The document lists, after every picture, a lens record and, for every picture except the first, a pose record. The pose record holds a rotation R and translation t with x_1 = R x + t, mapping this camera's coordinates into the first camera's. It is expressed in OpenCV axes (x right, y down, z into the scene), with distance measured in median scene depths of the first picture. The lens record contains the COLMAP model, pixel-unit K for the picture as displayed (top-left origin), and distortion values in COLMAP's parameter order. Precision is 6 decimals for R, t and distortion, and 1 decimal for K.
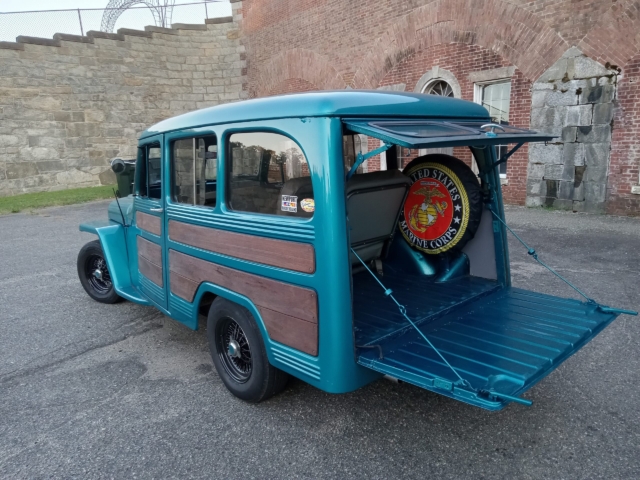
lens RADIAL K [[499.5, 0, 320.0], [0, 499.5, 240.0], [0, 0, 1]] dist [0.000001, -0.000571]
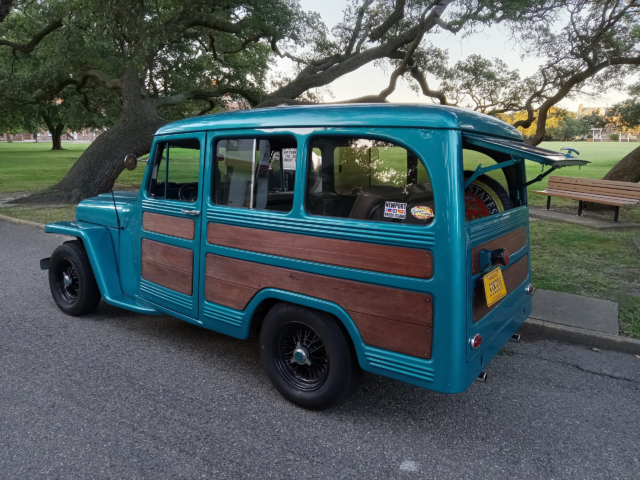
lens RADIAL K [[499.5, 0, 320.0], [0, 499.5, 240.0], [0, 0, 1]] dist [0.000001, -0.000571]
pose [[0.966740, 0.026628, 0.254373, -0.399098], [-0.020577, 0.999439, -0.026422, 0.015667], [-0.254934, 0.020309, 0.966745, 0.041924]]
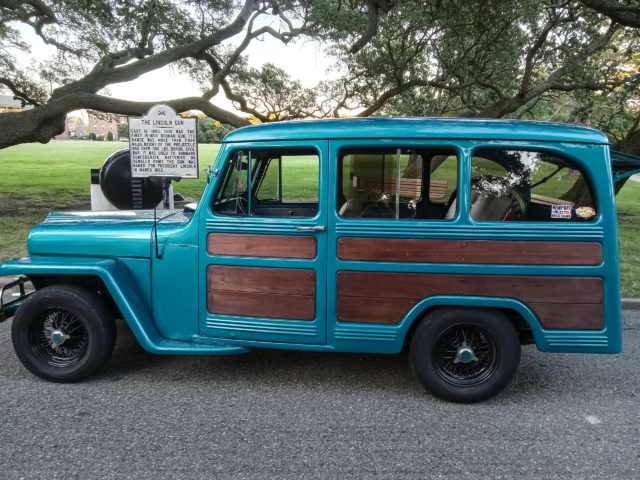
lens RADIAL K [[499.5, 0, 320.0], [0, 499.5, 240.0], [0, 0, 1]] dist [0.000001, -0.000571]
pose [[0.681772, -0.053291, 0.729621, -1.149421], [0.088677, 0.996009, -0.010114, -0.037085], [-0.726170, 0.071596, 0.683777, 0.509301]]
